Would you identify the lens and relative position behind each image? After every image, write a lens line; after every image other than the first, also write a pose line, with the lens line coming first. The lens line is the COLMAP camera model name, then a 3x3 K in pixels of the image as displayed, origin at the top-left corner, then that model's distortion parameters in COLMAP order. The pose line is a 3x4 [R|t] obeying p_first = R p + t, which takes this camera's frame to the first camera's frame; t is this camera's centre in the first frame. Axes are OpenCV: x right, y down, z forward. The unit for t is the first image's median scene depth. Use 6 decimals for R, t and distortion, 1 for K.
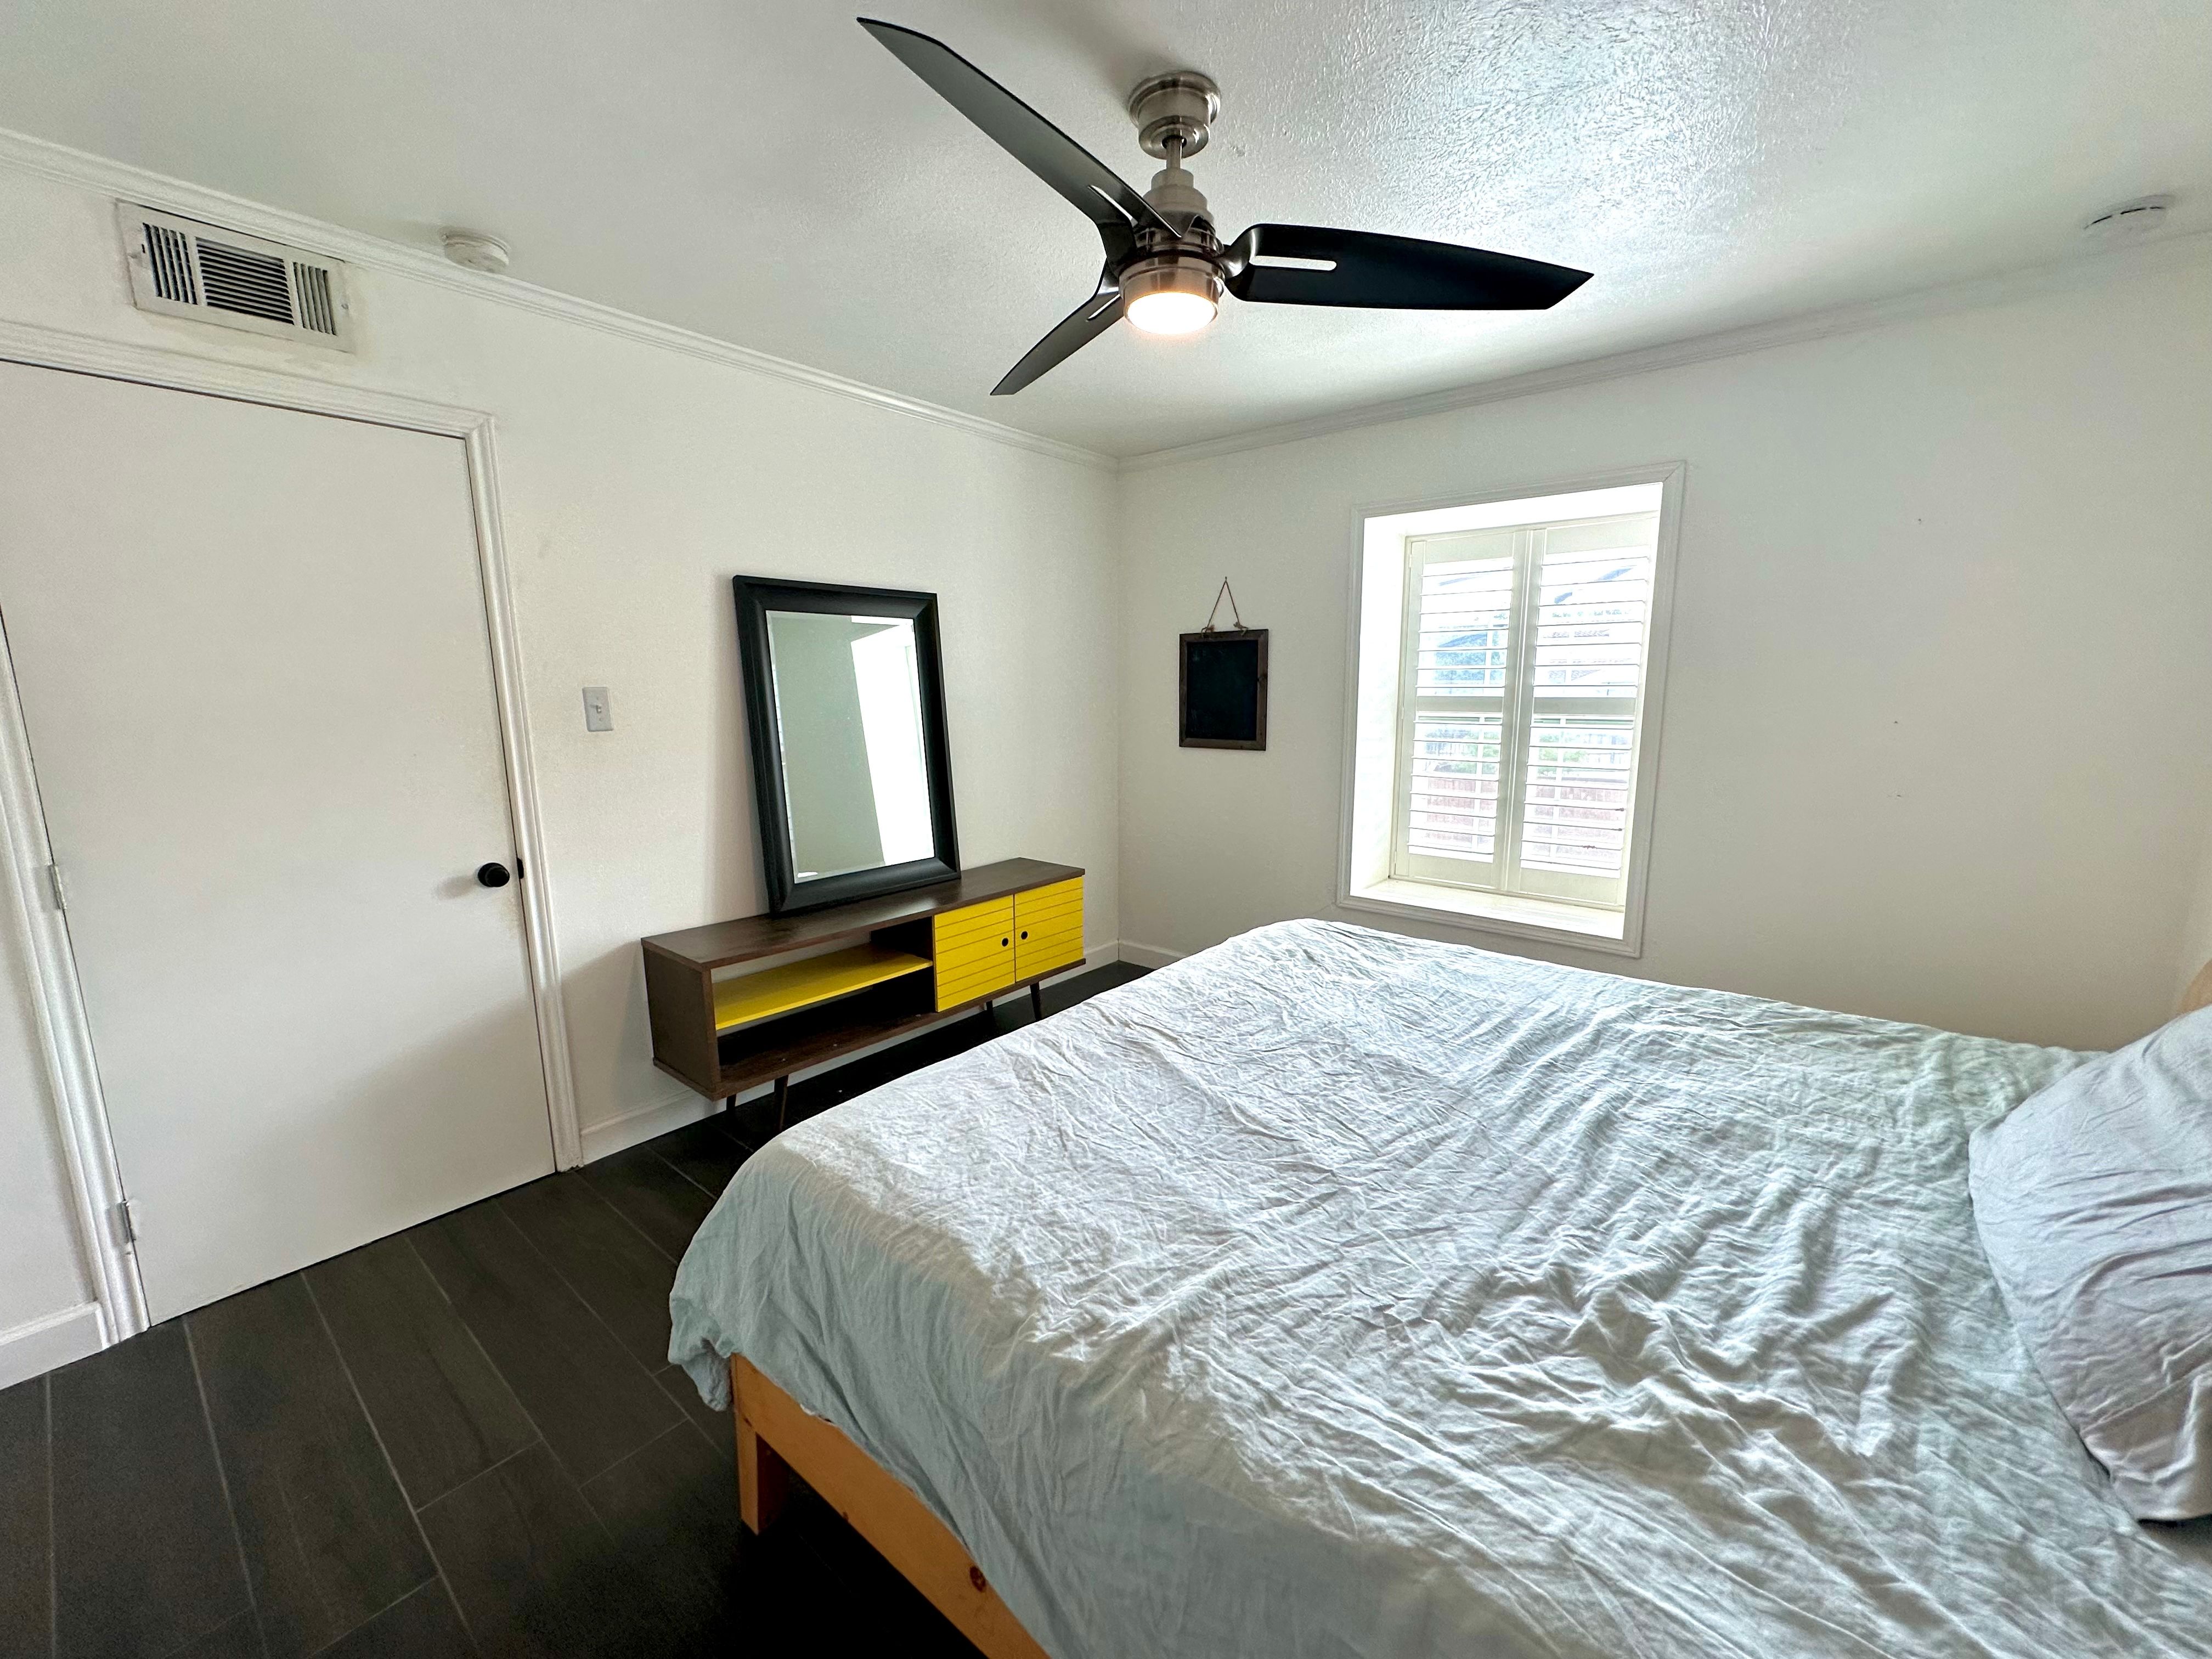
lens RADIAL K [[879.9, 0, 1103.5], [0, 879.9, 831.4], [0, 0, 1]] dist [-0.002479, 0.000139]
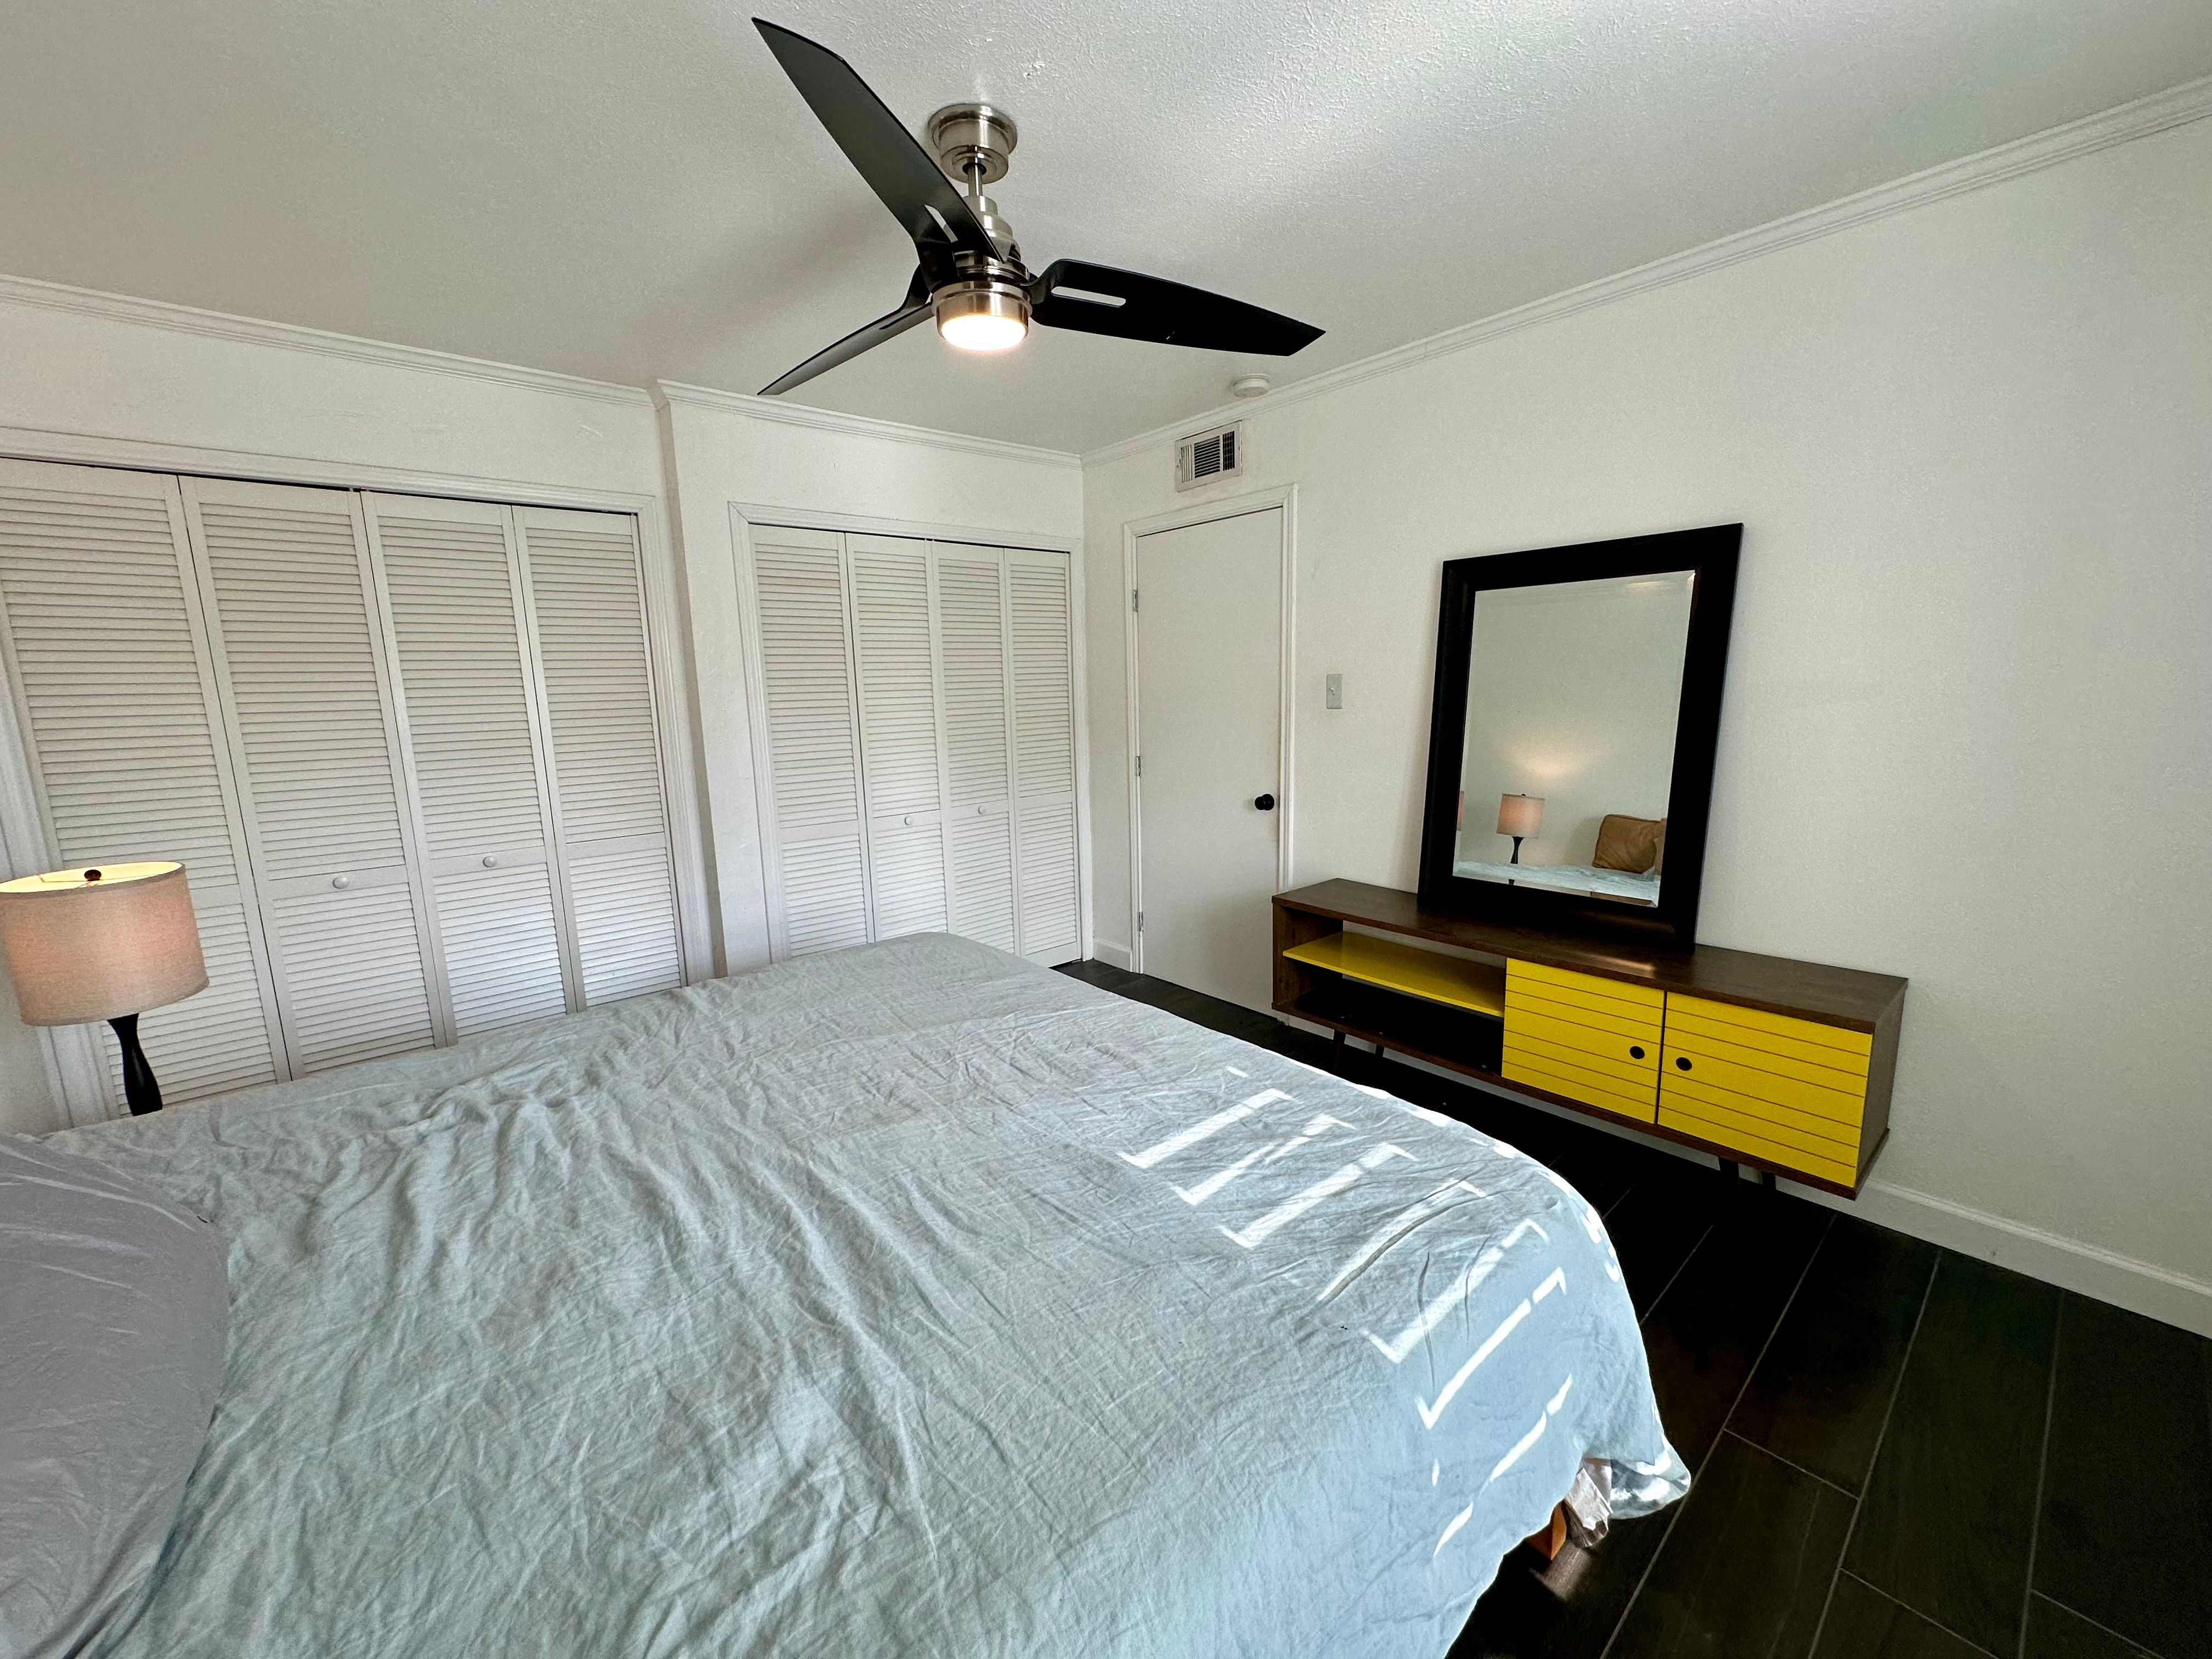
lens RADIAL K [[879.9, 0, 1103.5], [0, 879.9, 831.4], [0, 0, 1]] dist [-0.002479, 0.000139]
pose [[-0.162987, 0.176516, -0.970710, 0.882025], [-0.133356, 0.970896, 0.198941, -0.178302], [0.977574, 0.161875, -0.134704, 1.031608]]
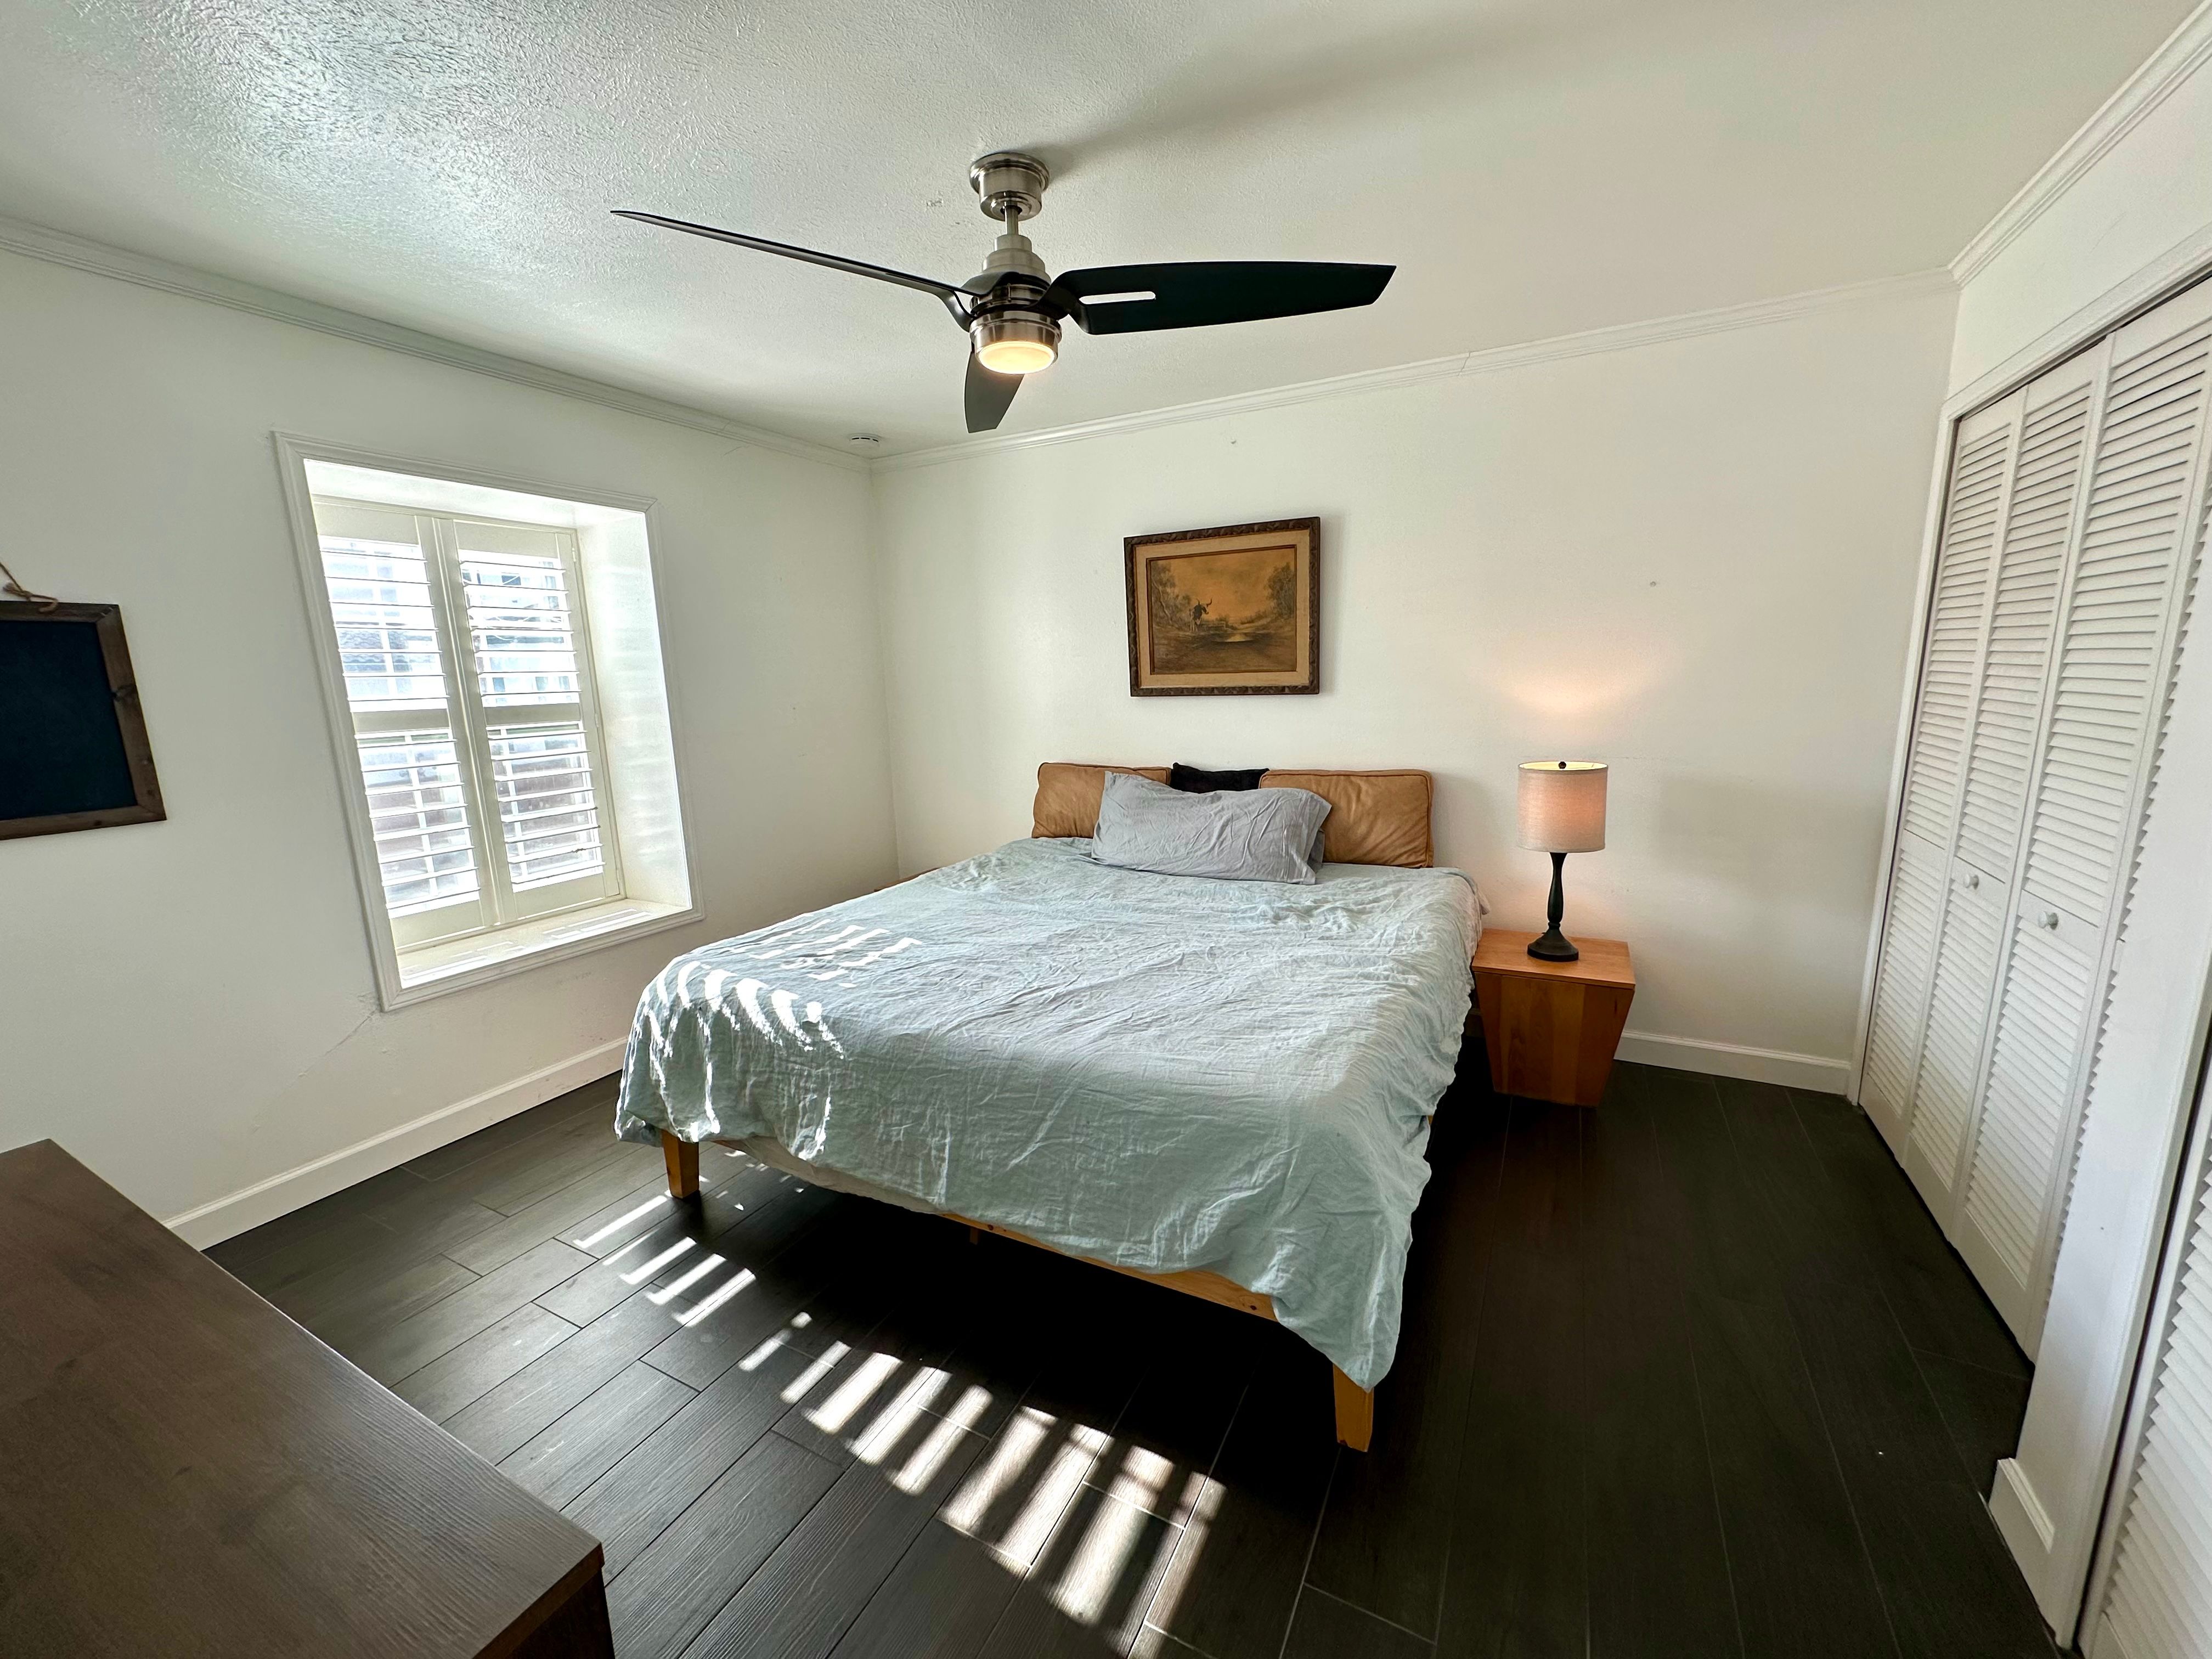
lens RADIAL K [[879.9, 0, 1103.5], [0, 879.9, 831.4], [0, 0, 1]] dist [-0.002479, 0.000139]
pose [[-0.205954, -0.167773, 0.964072, -0.866962], [0.187491, 0.960175, 0.207148, -0.157587], [-0.960432, 0.223418, -0.166296, 0.912953]]
